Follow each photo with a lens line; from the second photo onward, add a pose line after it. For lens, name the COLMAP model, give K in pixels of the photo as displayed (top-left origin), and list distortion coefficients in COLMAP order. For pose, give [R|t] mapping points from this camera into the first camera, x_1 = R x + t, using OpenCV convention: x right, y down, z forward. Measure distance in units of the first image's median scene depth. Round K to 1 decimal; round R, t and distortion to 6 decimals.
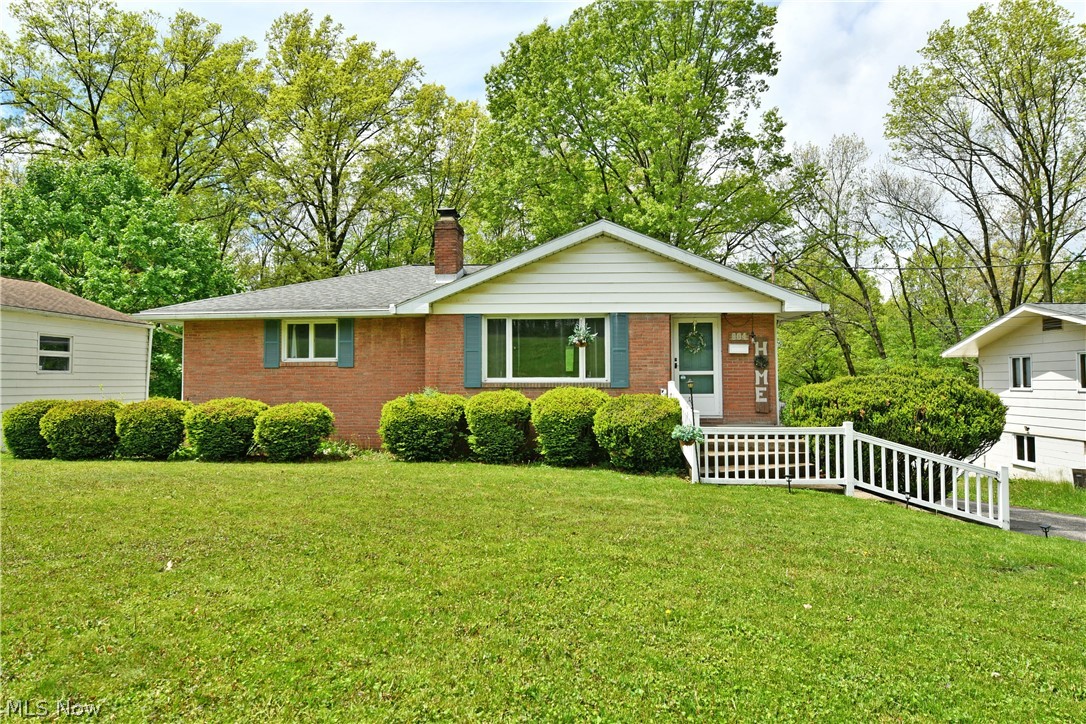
lens RADIAL K [[661.6, 0, 546.6], [0, 661.6, 360.8], [0, 0, 1]] dist [-0.011940, -0.005205]
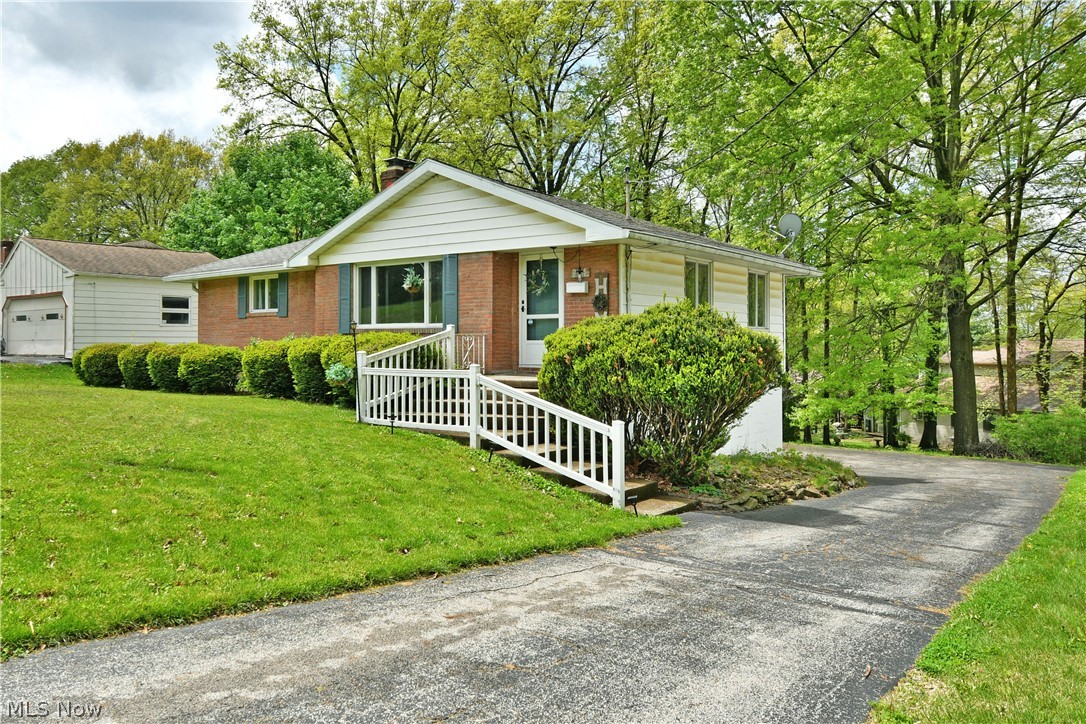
lens RADIAL K [[820.7, 0, 478.1], [0, 820.7, 350.0], [0, 0, 1]] dist [-0.012517, -0.002106]
pose [[0.815932, 0.007345, -0.578101, 0.761251], [0.017399, 0.999155, 0.037250, 0.020025], [0.577886, -0.040452, 0.815115, 0.049621]]
